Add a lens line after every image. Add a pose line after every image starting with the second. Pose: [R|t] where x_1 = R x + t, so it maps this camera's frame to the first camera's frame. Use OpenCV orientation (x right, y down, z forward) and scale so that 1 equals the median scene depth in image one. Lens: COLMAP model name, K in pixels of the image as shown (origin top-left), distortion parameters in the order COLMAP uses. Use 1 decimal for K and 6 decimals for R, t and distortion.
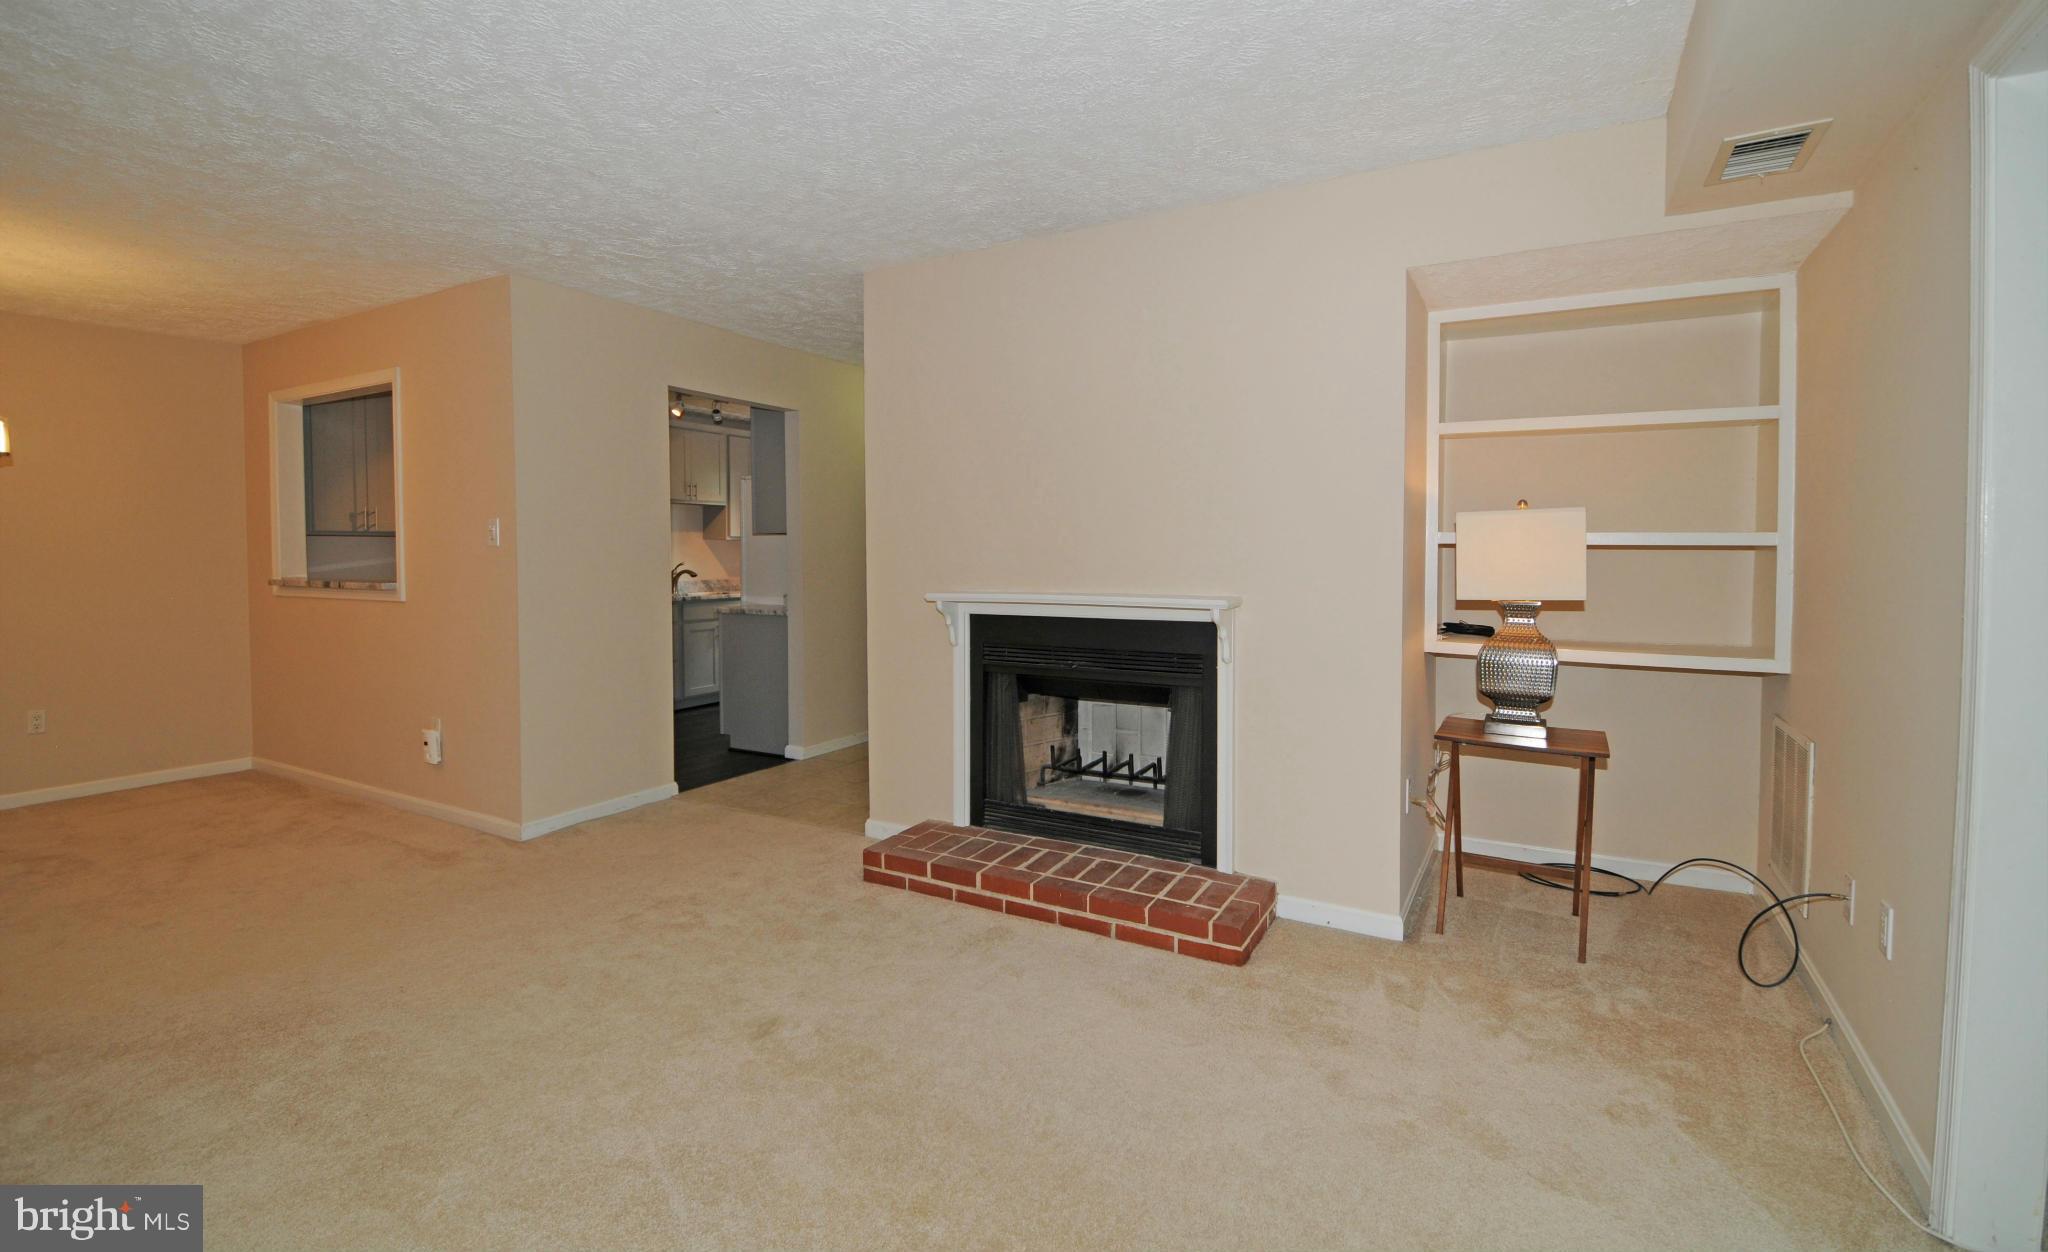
lens RADIAL K [[914.9, 0, 1033.2], [0, 914.9, 578.8], [0, 0, 1]] dist [0.019219, -0.026395]
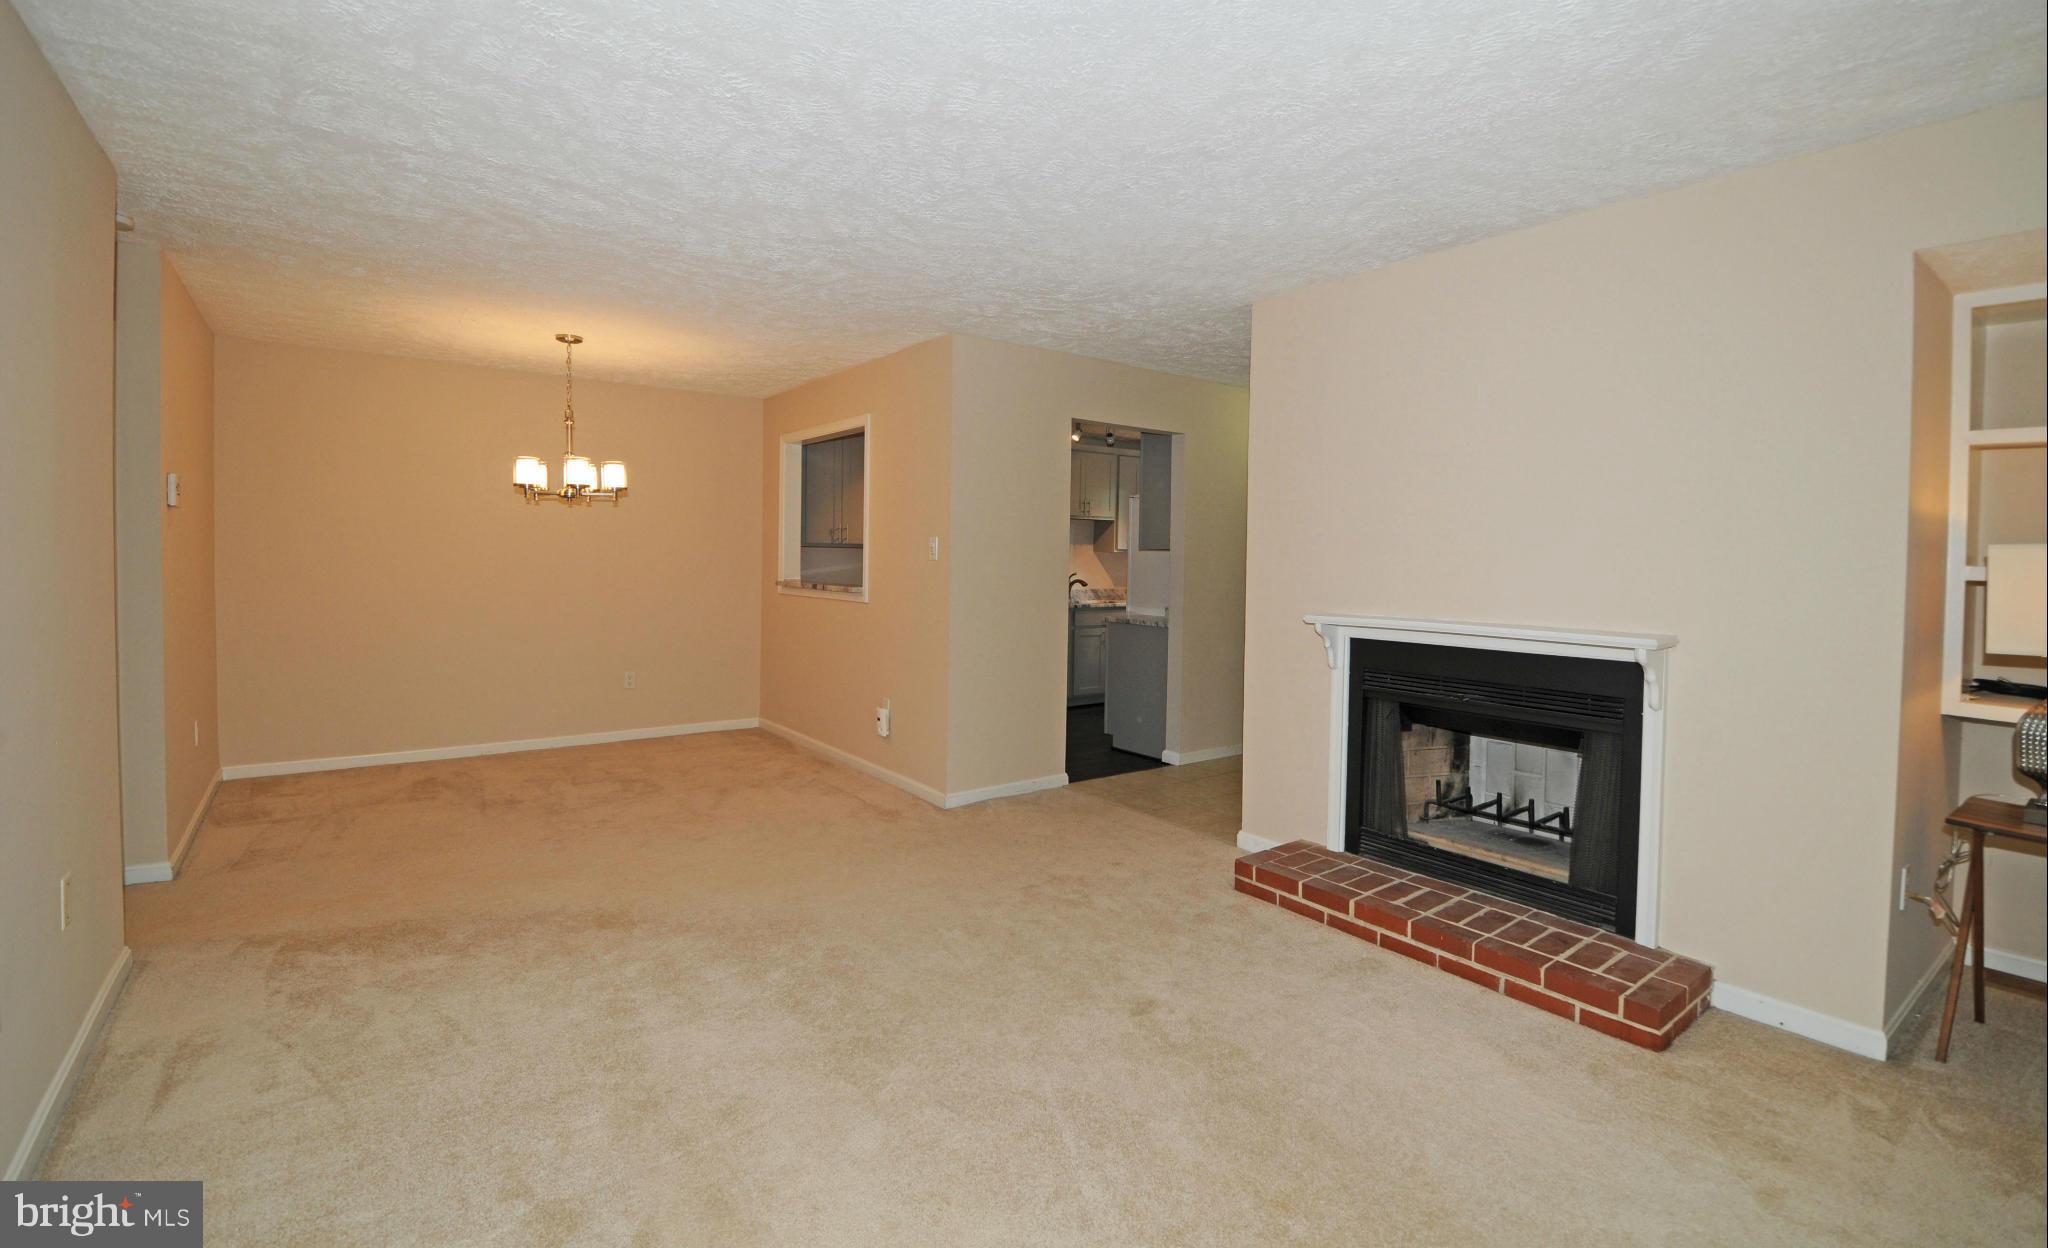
lens RADIAL K [[914.9, 0, 1033.2], [0, 914.9, 576.8], [0, 0, 1]] dist [0.019219, -0.026395]
pose [[0.918519, 0.027176, -0.394443, 0.005456], [-0.031729, 0.999484, -0.005023, -0.012456], [0.394103, 0.017129, 0.918907, -0.051654]]
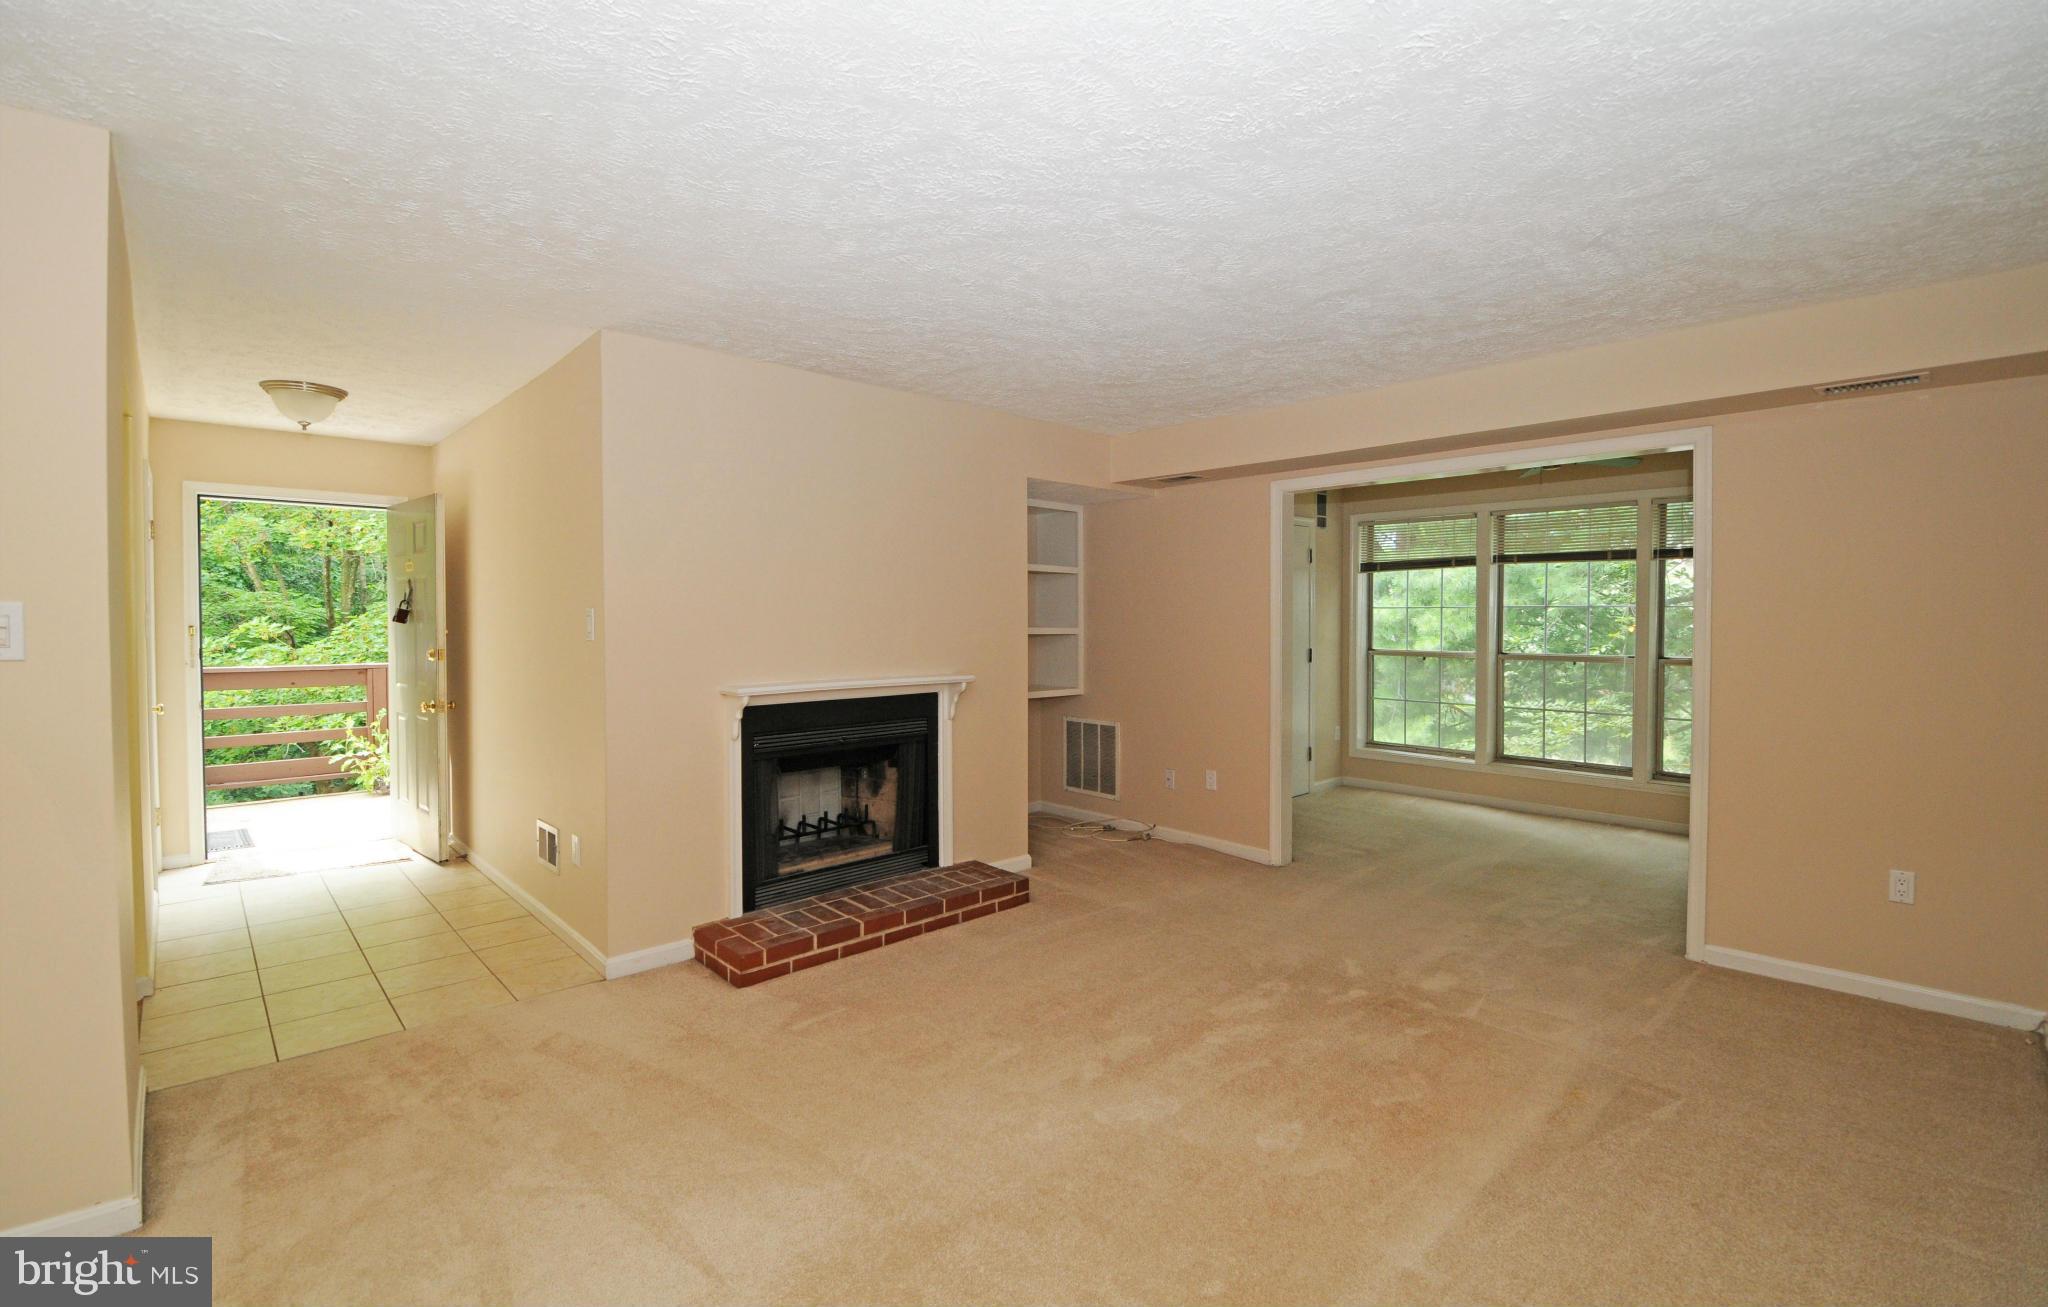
lens RADIAL K [[901.3, 0, 1024.0], [0, 901.3, 653.5], [0, 0, 1]] dist [0.000074, -0.029125]
pose [[0.285915, -0.029133, 0.957812, -1.057643], [0.034177, 0.999212, 0.020190, -0.033727], [-0.957645, 0.026963, 0.286685, 0.459656]]
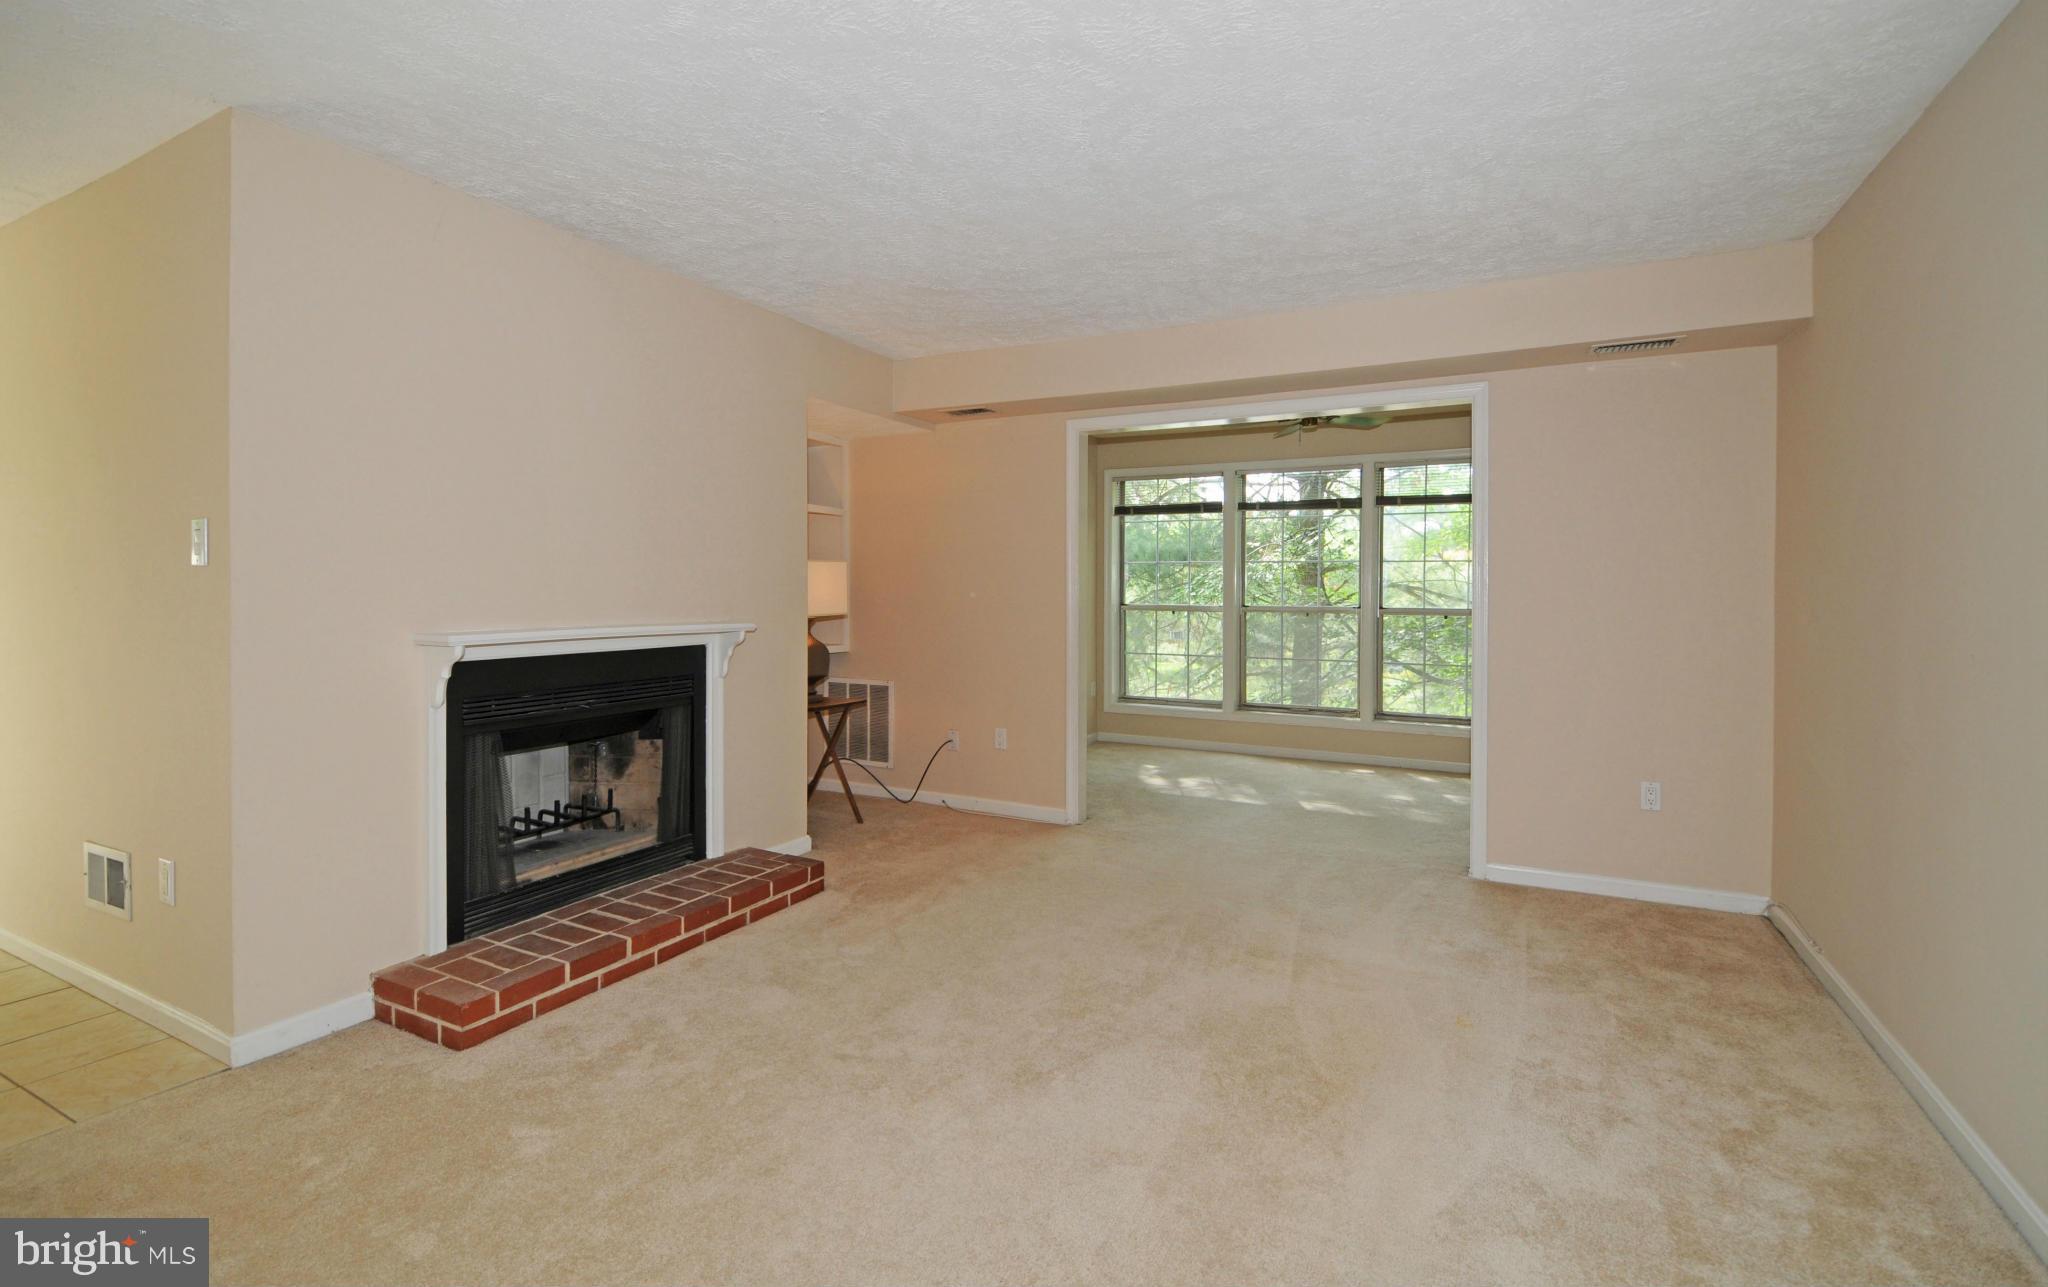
lens RADIAL K [[922.1, 0, 1039.2], [0, 922.1, 608.3], [0, 0, 1]] dist [0.002125, -0.014050]
pose [[-0.064347, -0.012265, 0.997852, -0.955824], [0.034268, 0.999308, 0.014493, 0.000307], [-0.997339, 0.035127, -0.063882, 0.634471]]
